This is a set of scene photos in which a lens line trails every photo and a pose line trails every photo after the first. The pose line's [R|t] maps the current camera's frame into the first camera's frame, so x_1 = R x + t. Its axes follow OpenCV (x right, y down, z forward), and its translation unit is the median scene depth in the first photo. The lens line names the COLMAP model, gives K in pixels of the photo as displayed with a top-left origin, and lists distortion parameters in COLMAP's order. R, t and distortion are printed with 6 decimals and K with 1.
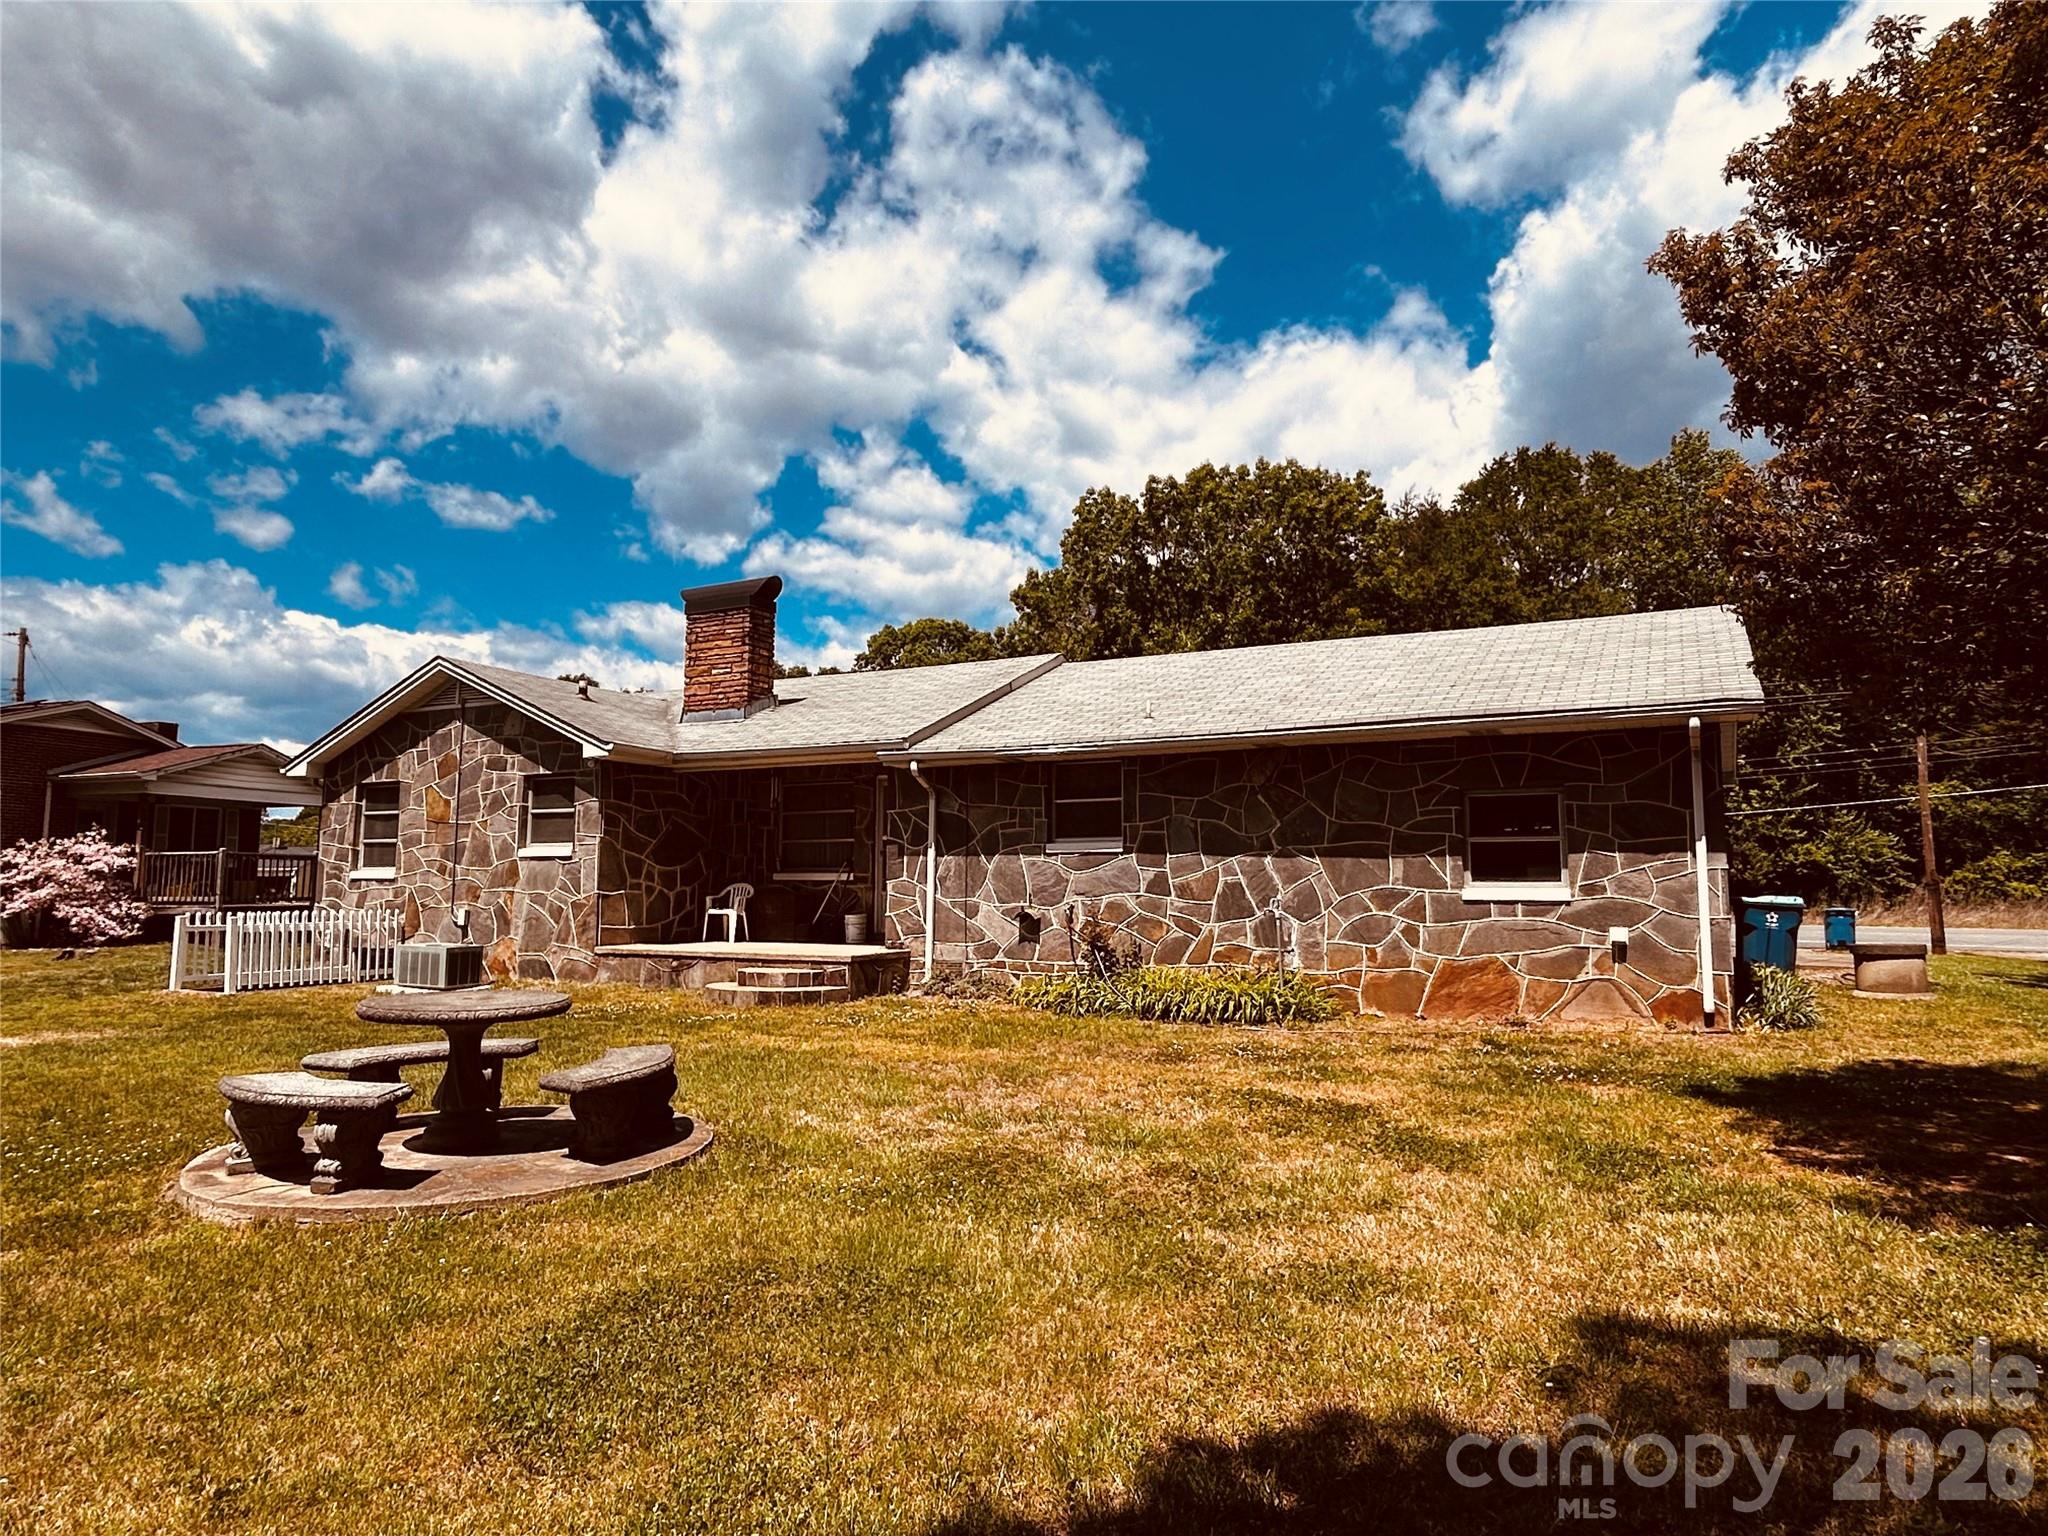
lens RADIAL K [[1276.9, 0, 1022.4], [0, 1276.9, 773.9], [0, 0, 1]] dist [0.007807, -0.000836]
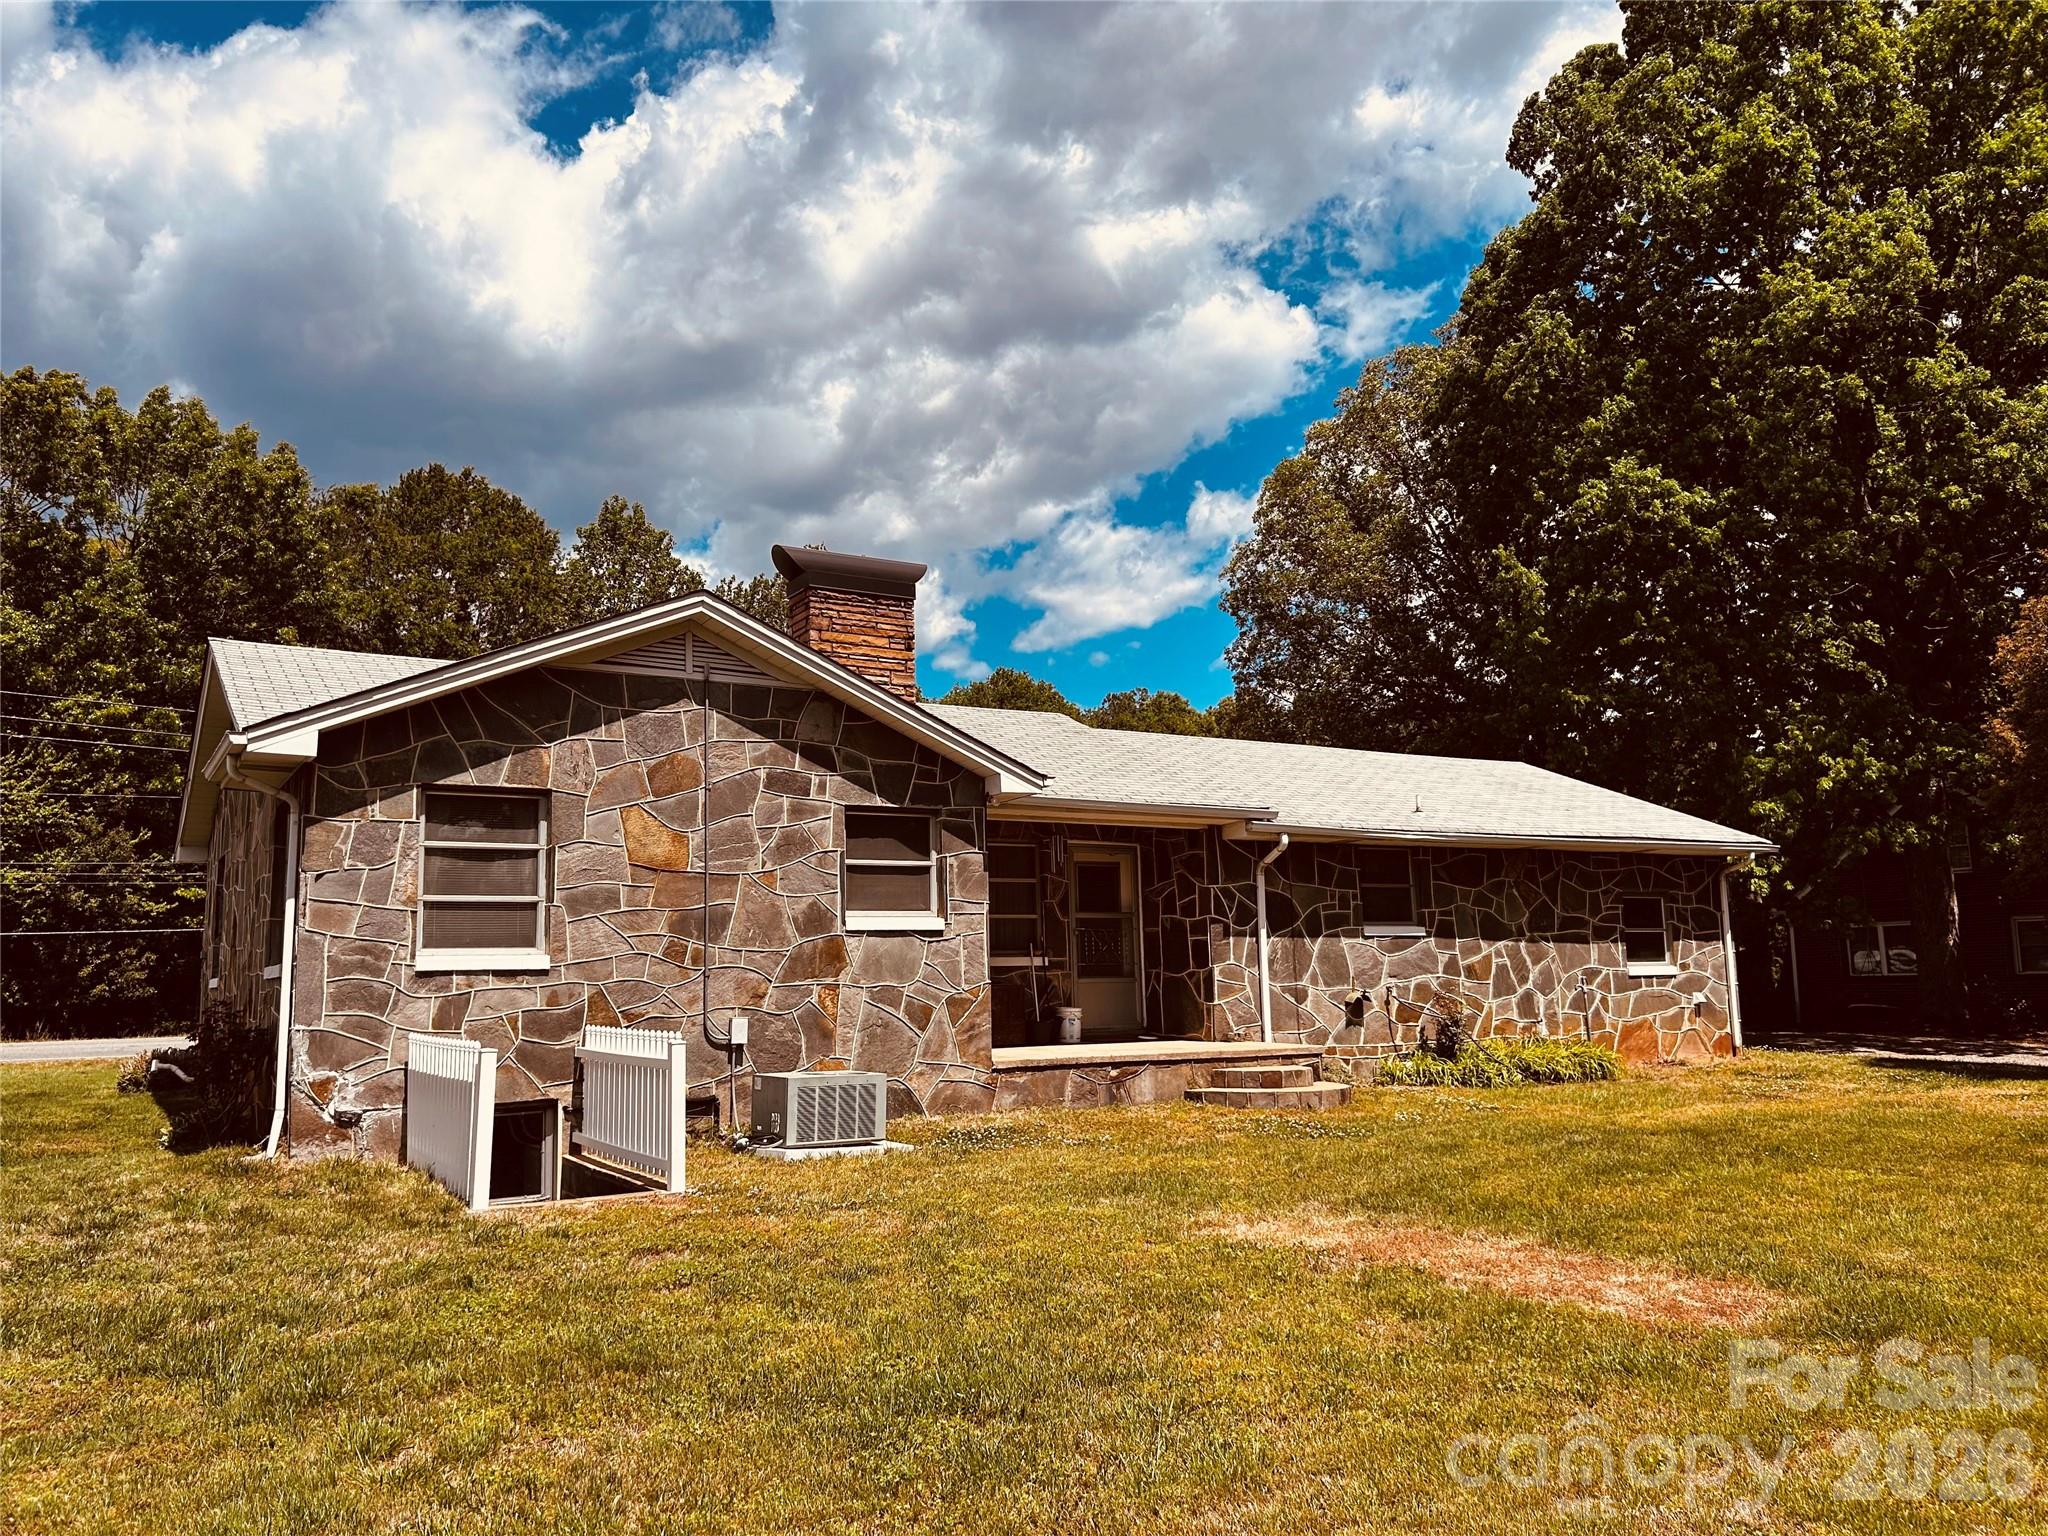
lens RADIAL K [[1537.5, 0, 1018.3], [0, 1537.5, 763.5], [0, 0, 1]] dist [0.053411, -0.064204]
pose [[0.515736, 0.107545, 0.849971, -1.157185], [-0.059601, 0.994190, -0.089629, 0.051222], [-0.854672, -0.004435, 0.519150, 0.589415]]
